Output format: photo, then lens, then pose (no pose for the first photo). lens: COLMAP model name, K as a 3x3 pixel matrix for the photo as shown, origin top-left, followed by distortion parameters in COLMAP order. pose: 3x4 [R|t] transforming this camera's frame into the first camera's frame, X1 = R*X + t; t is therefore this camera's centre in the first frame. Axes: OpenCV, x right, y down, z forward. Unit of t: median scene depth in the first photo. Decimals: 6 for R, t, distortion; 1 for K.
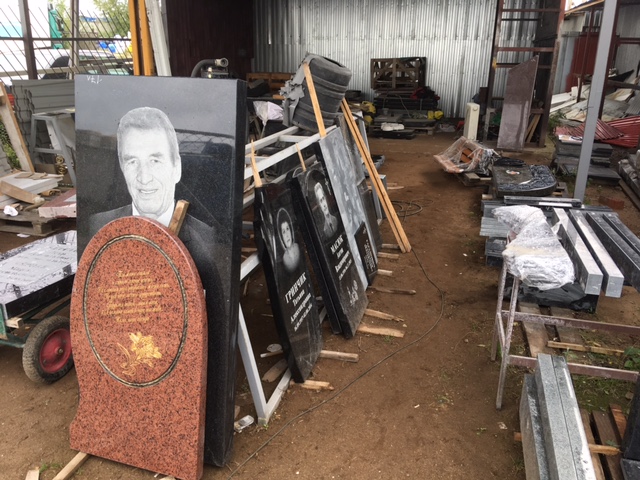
lens RADIAL K [[533.1, 0, 320.0], [0, 533.1, 240.0], [0, 0, 1]] dist [0.109538, -0.166699]
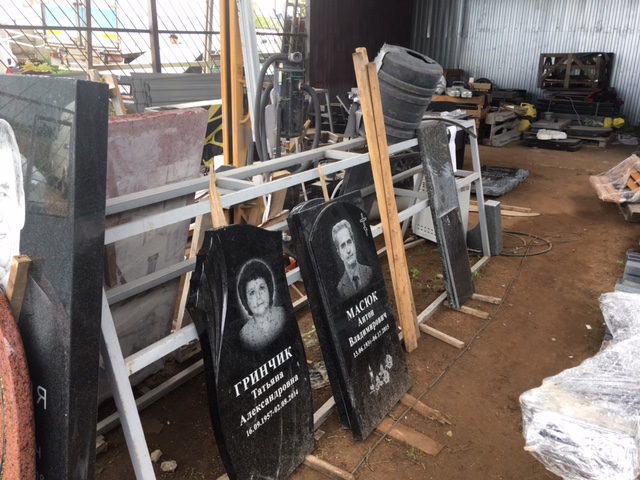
lens RADIAL K [[533.1, 0, 320.0], [0, 533.1, 240.0], [0, 0, 1]] dist [0.109538, -0.166699]
pose [[0.948680, 0.110210, -0.296411, 0.090068], [-0.107907, 0.993867, 0.024174, -0.045276], [0.297257, 0.009051, 0.954754, 0.137457]]
